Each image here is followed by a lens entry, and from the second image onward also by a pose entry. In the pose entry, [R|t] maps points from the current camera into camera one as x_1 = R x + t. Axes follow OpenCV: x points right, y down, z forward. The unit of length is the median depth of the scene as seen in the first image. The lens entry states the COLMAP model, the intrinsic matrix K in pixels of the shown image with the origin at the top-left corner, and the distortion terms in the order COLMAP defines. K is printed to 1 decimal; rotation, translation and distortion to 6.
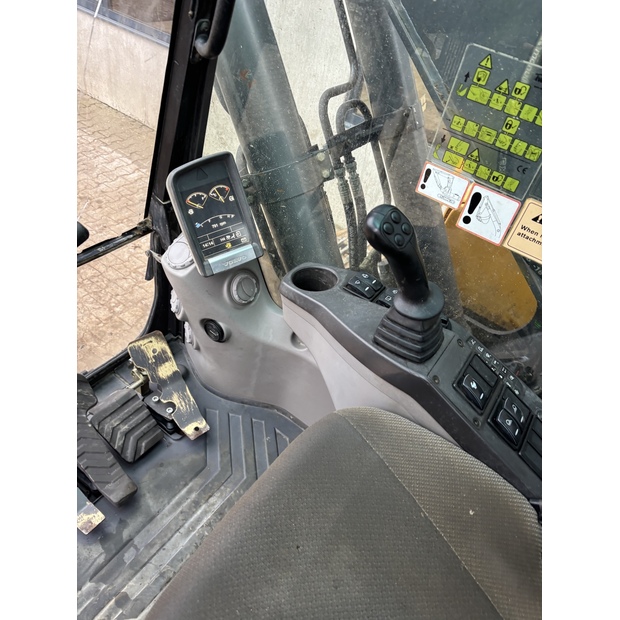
lens RADIAL K [[474.9, 0, 306.8], [0, 474.9, 311.9], [0, 0, 1]] dist [0.055048, -0.070215]
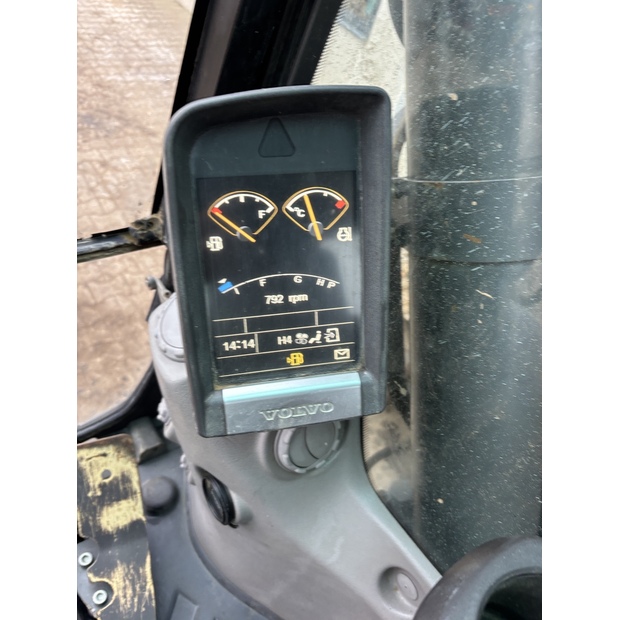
lens RADIAL K [[474.9, 0, 306.8], [0, 474.9, 311.9], [0, 0, 1]] dist [0.055048, -0.070215]
pose [[0.938243, 0.298328, -0.175216, -0.099267], [-0.298607, 0.954038, 0.025400, -0.170864], [0.174740, 0.028490, 0.984202, 0.612534]]
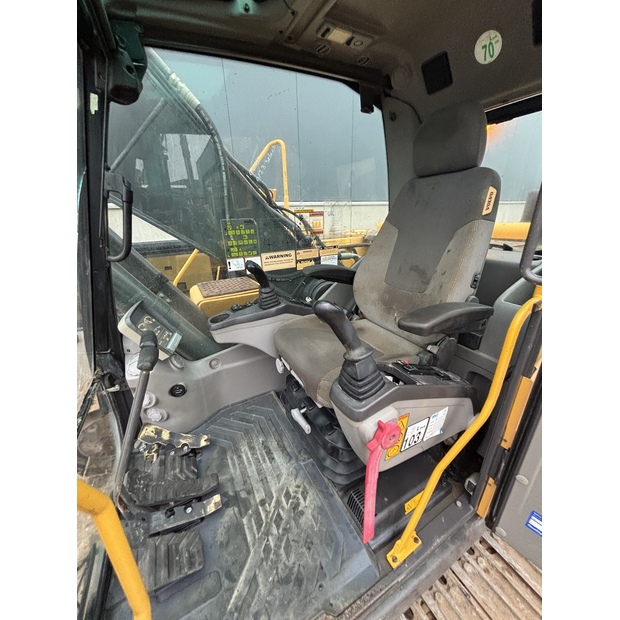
lens RADIAL K [[251.3, 0, 308.9], [0, 251.3, 319.1], [0, 0, 1]] dist [-0.000427, -0.000044]
pose [[0.430748, -0.512133, 0.743086, -0.599629], [0.680931, 0.724808, 0.104817, 0.086858], [-0.592275, 0.460840, 0.660937, -0.090272]]
